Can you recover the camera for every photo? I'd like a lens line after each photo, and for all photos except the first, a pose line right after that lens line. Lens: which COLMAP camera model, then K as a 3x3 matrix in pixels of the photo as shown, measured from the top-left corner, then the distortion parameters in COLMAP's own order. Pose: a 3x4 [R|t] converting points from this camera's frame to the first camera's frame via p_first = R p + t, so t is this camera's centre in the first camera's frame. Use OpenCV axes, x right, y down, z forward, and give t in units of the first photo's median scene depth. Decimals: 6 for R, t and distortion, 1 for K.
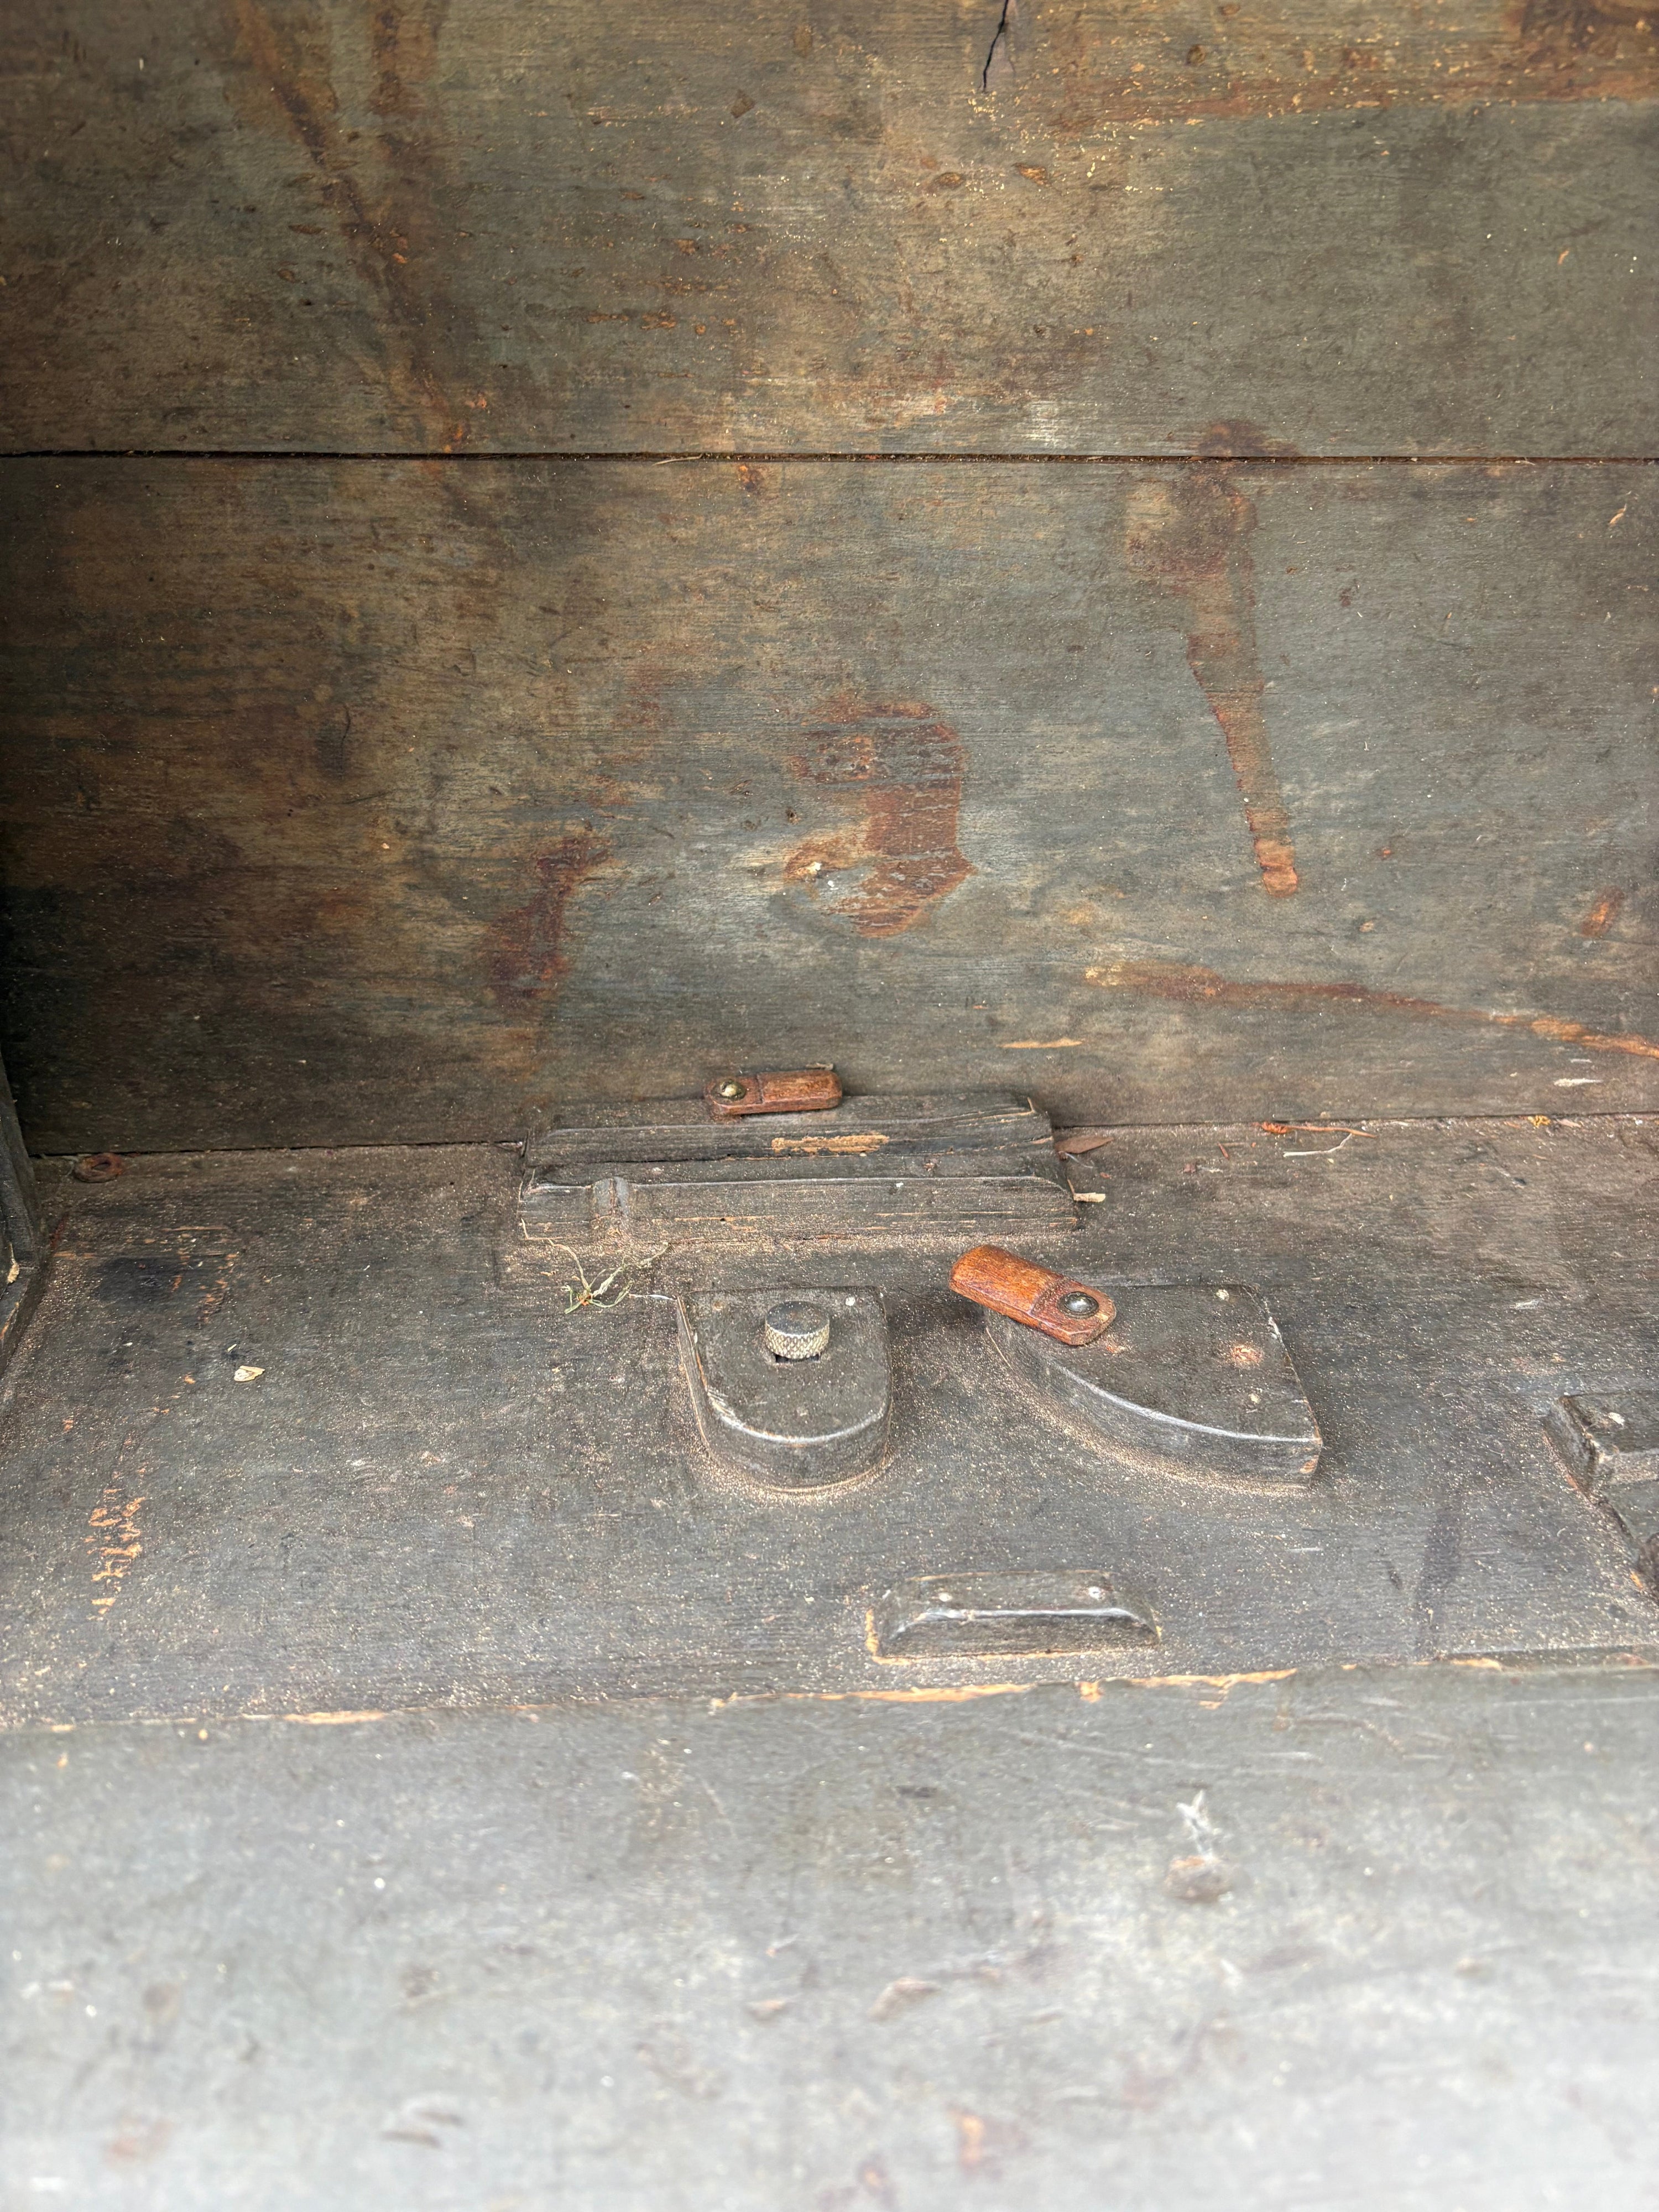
lens RADIAL K [[1699.7, 0, 838.4], [0, 1699.7, 1117.0], [0, 0, 1]] dist [-0.010173, 0.000837]
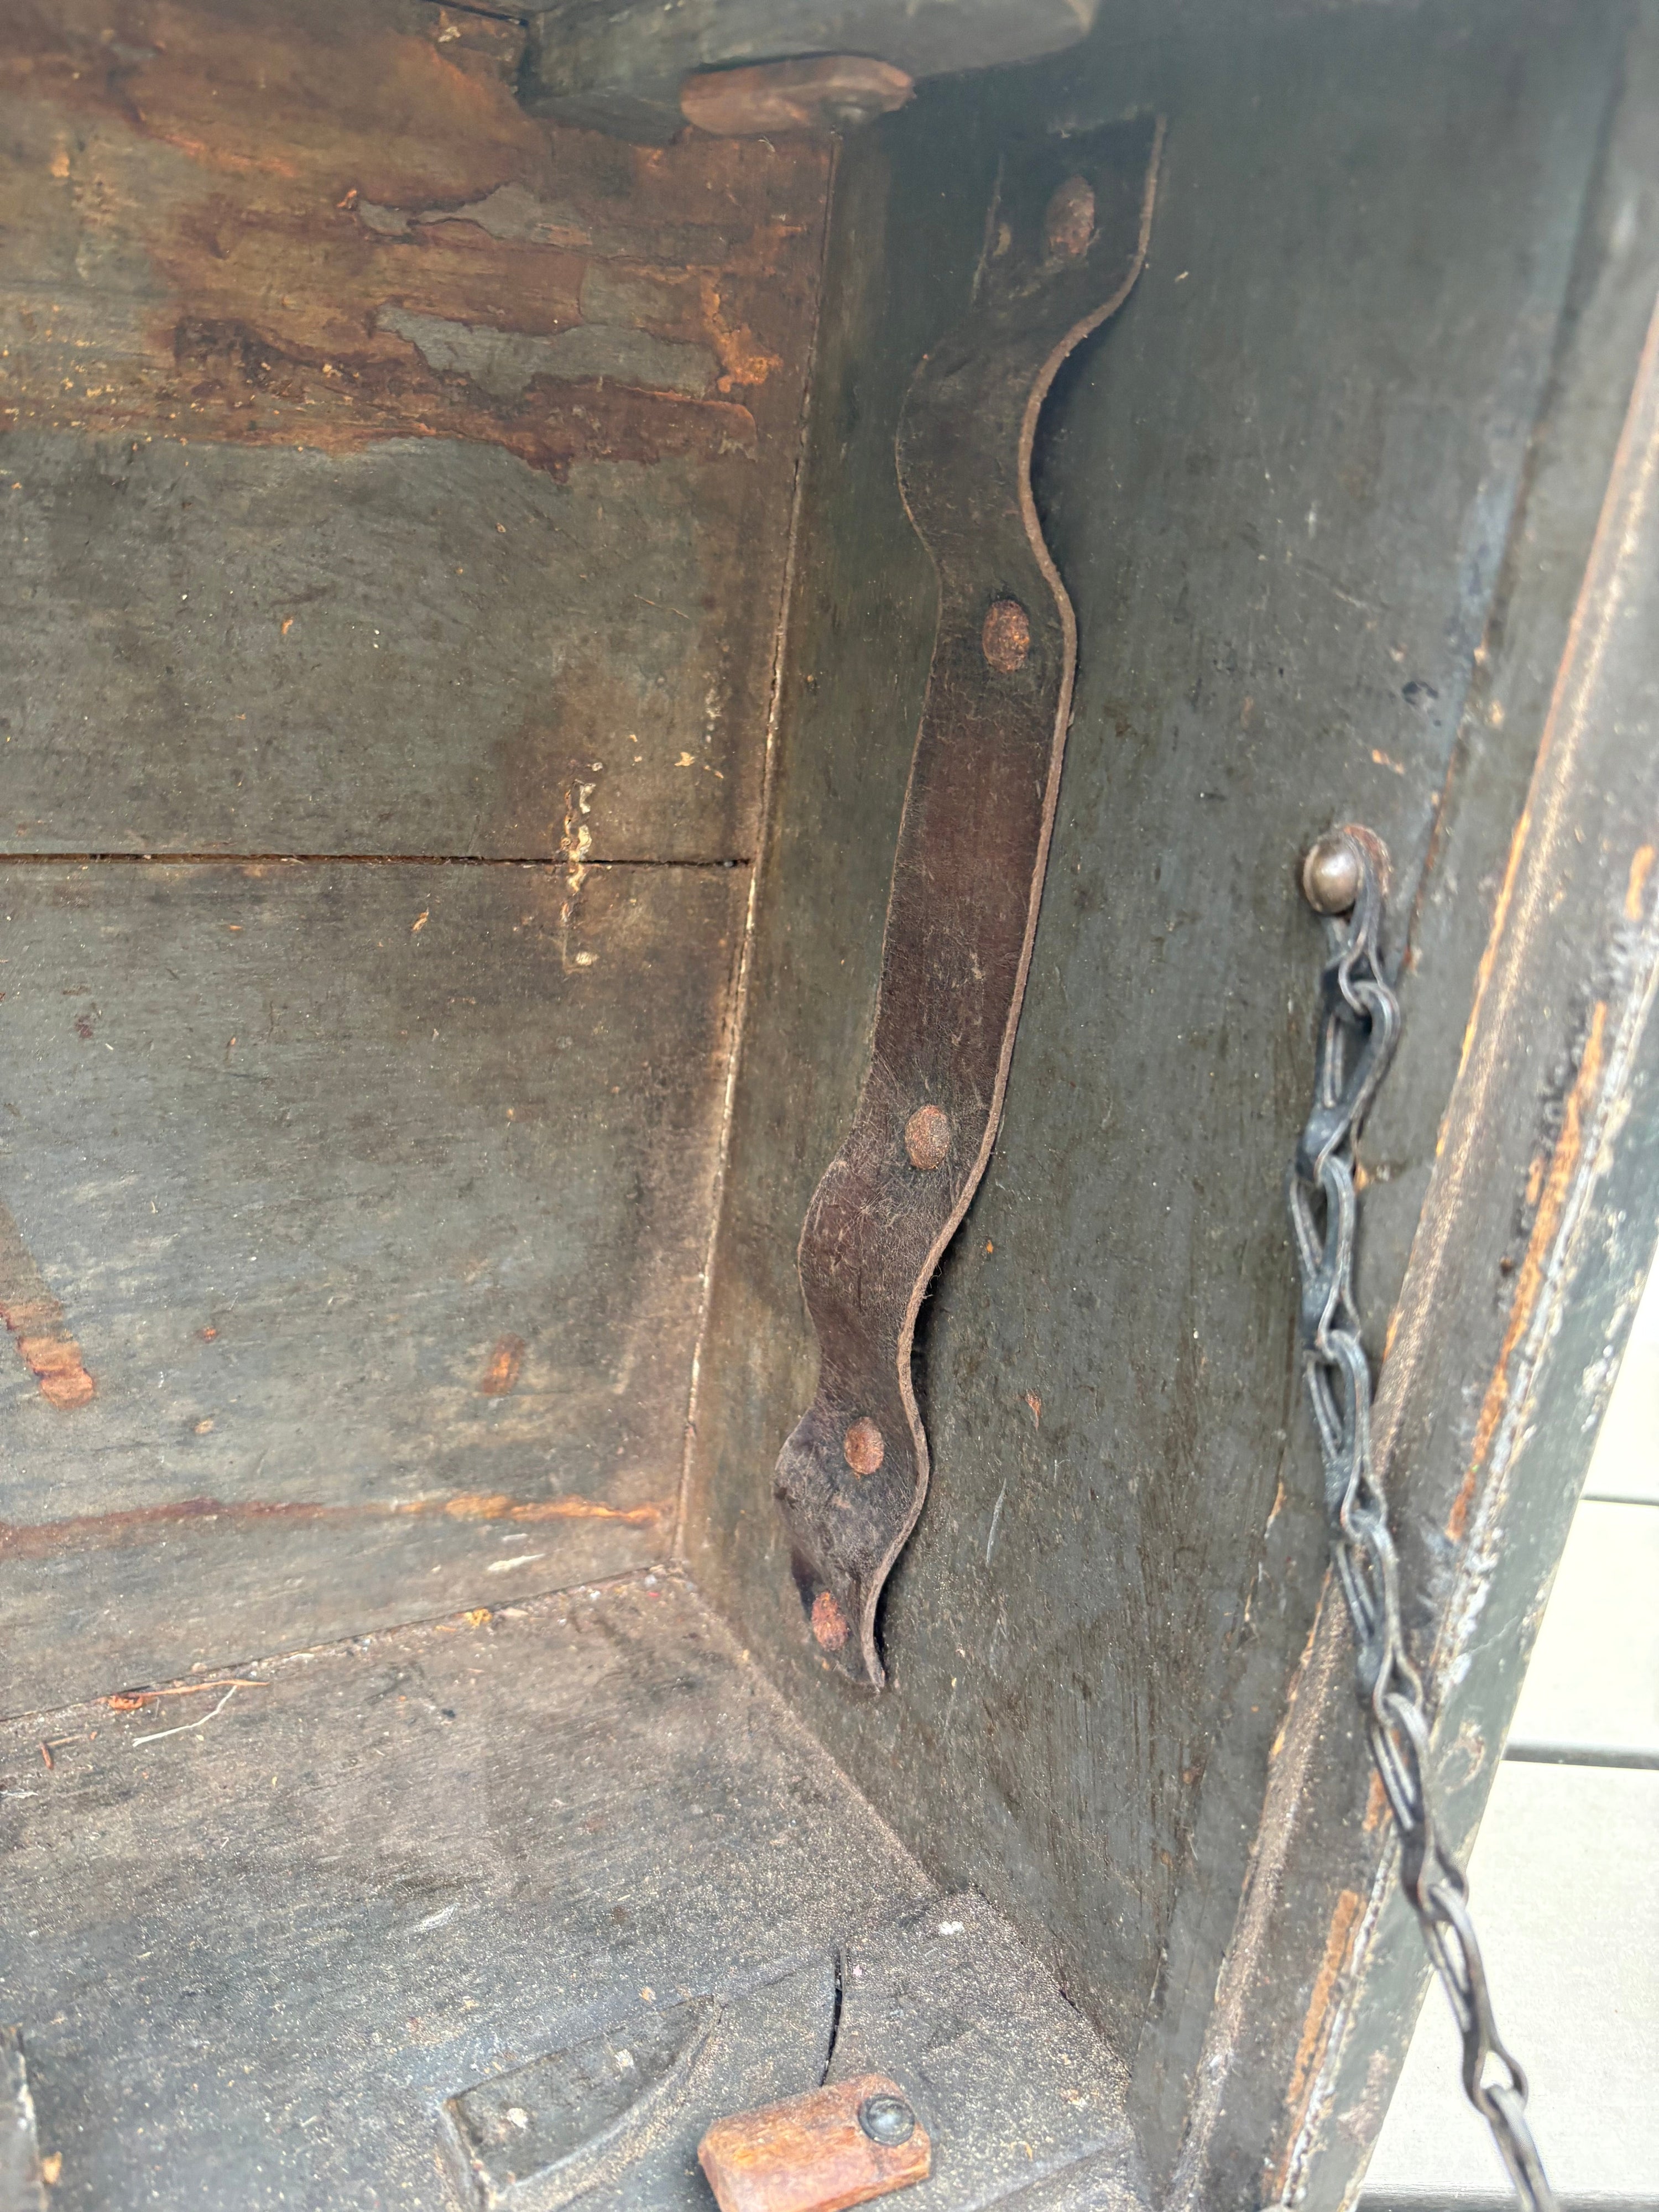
lens RADIAL K [[1718.8, 0, 853.1], [0, 1718.8, 1109.3], [0, 0, 1]] dist [-0.001766, -0.005813]
pose [[0.880635, -0.065645, 0.469225, 0.228173], [0.150725, 0.977721, -0.146093, -0.100673], [-0.449181, 0.199379, 0.870910, 0.172472]]
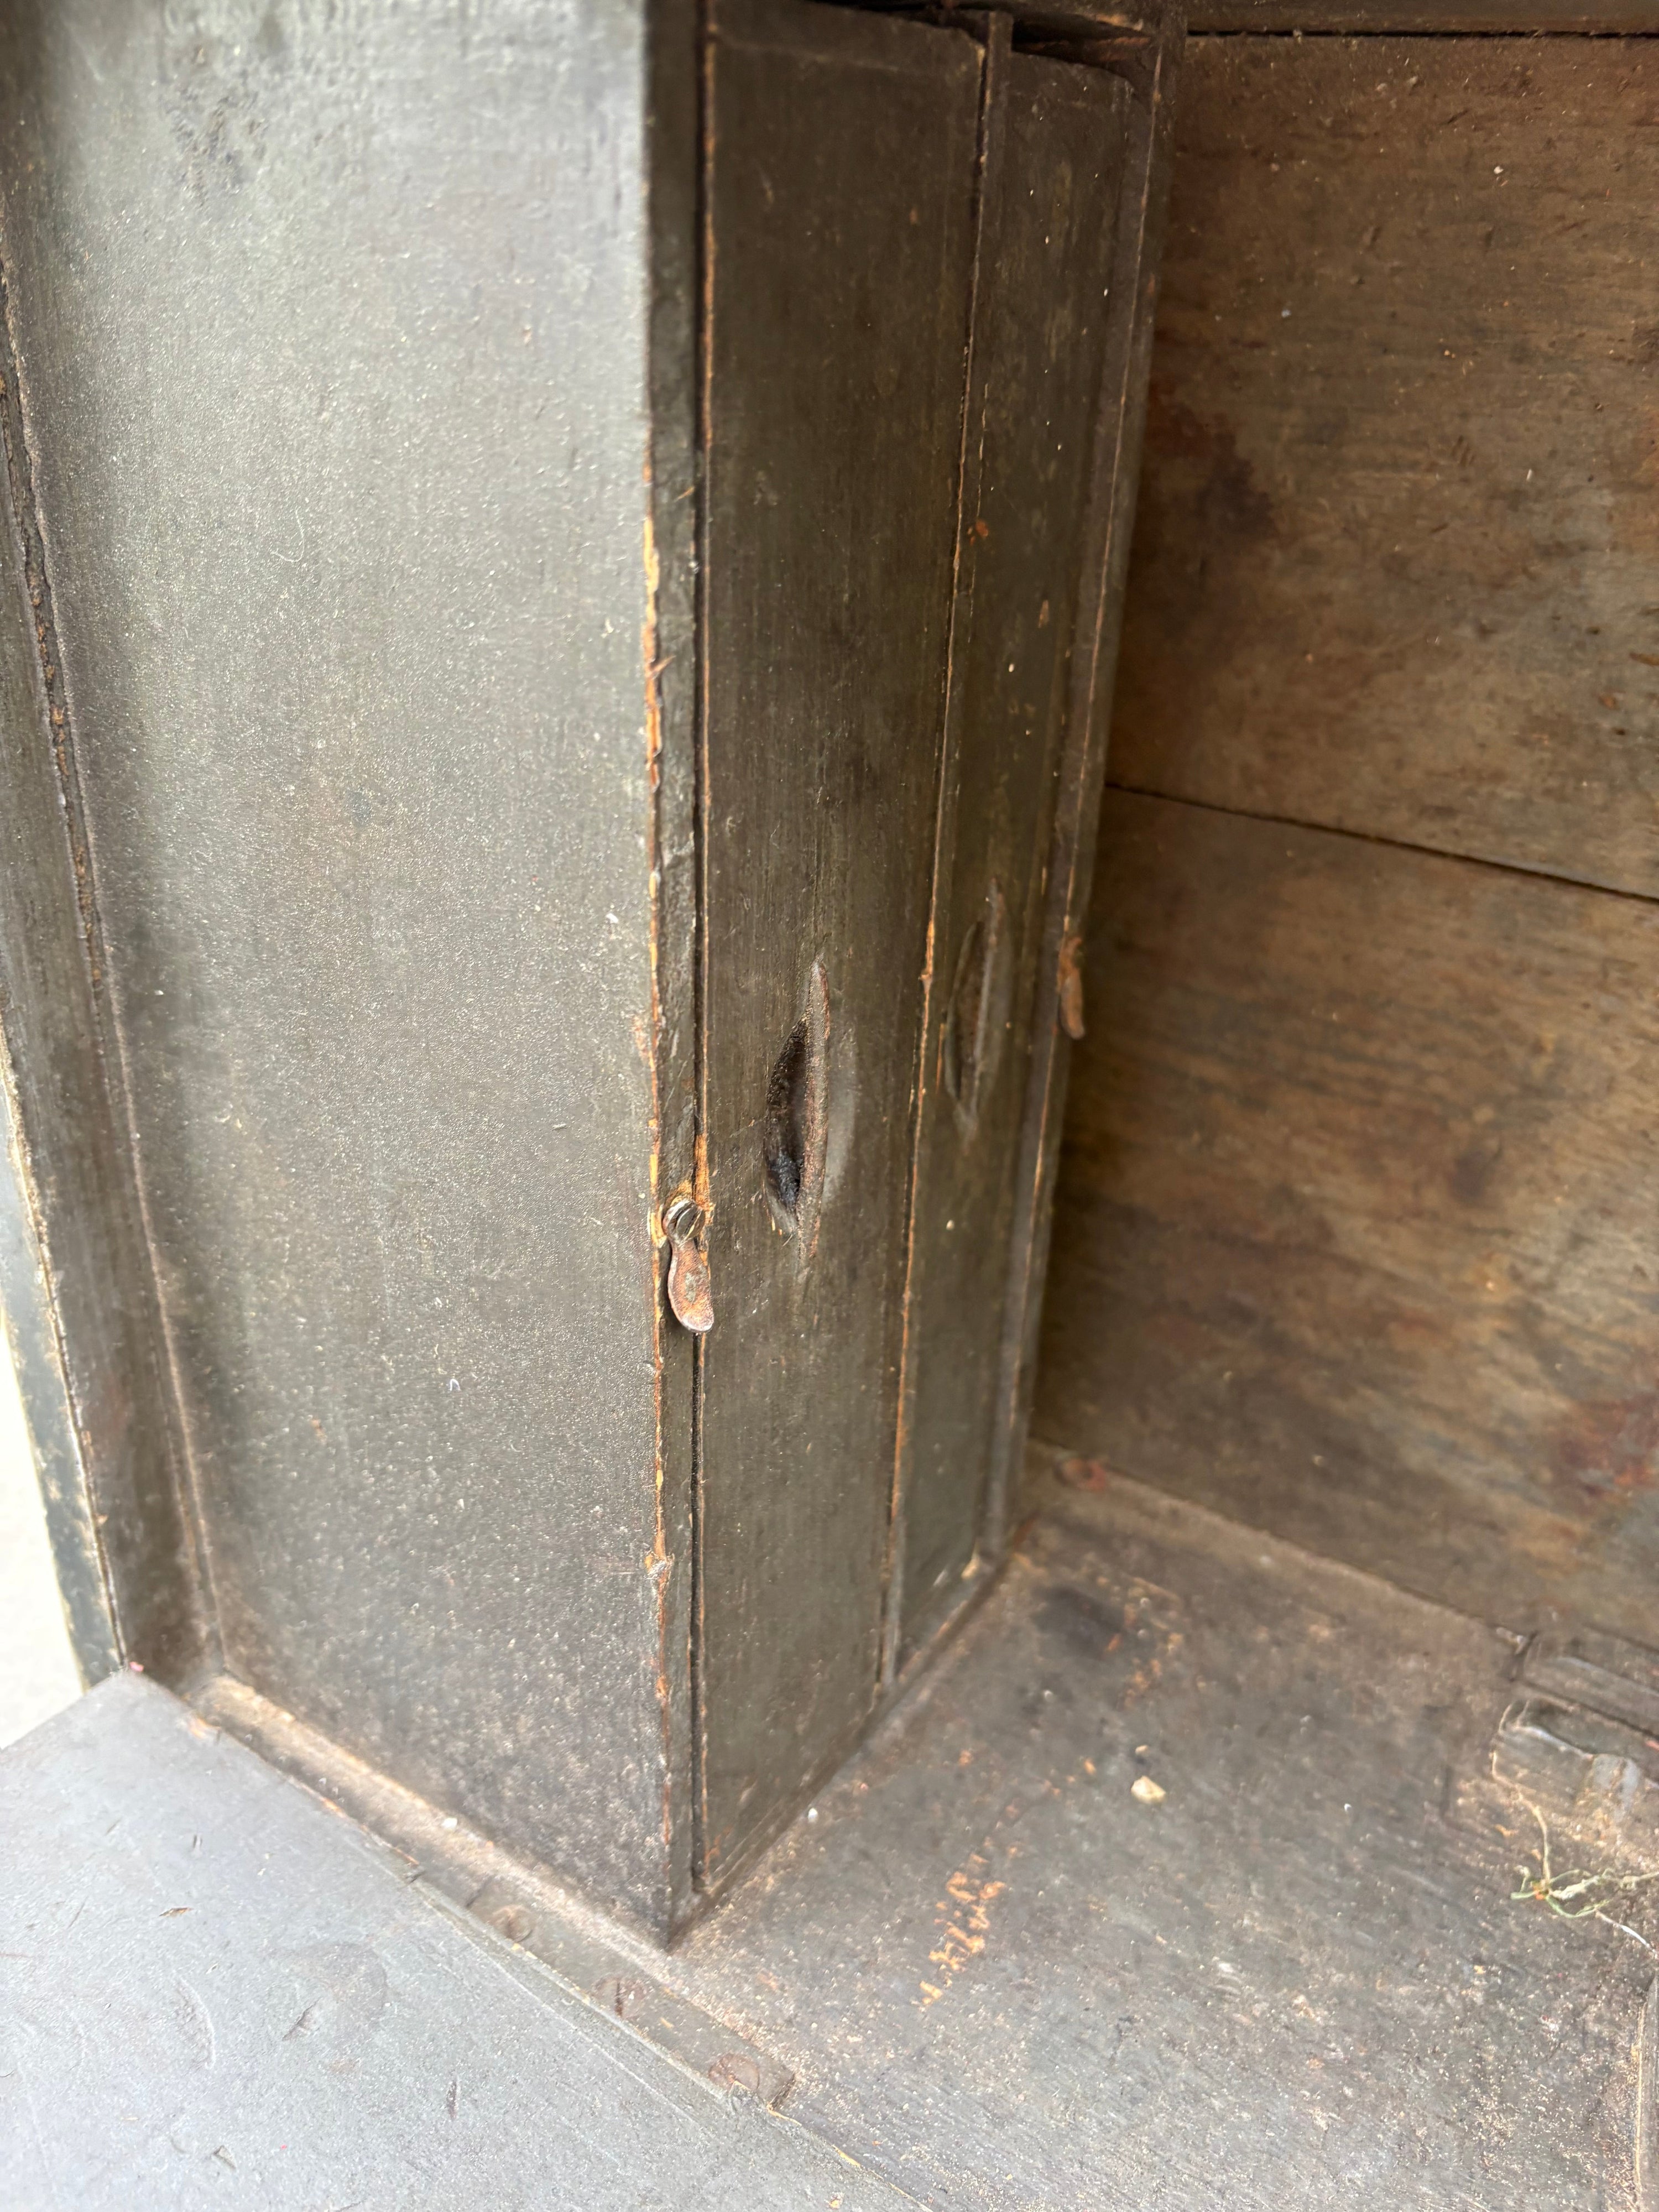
lens RADIAL K [[1718.8, 0, 853.1], [0, 1718.8, 1109.3], [0, 0, 1]] dist [-0.001766, -0.005813]
pose [[0.795377, 0.291557, -0.531385, -0.080053], [-0.349511, 0.936888, -0.009102, -0.120208], [0.495194, 0.192965, 0.847082, 0.055166]]
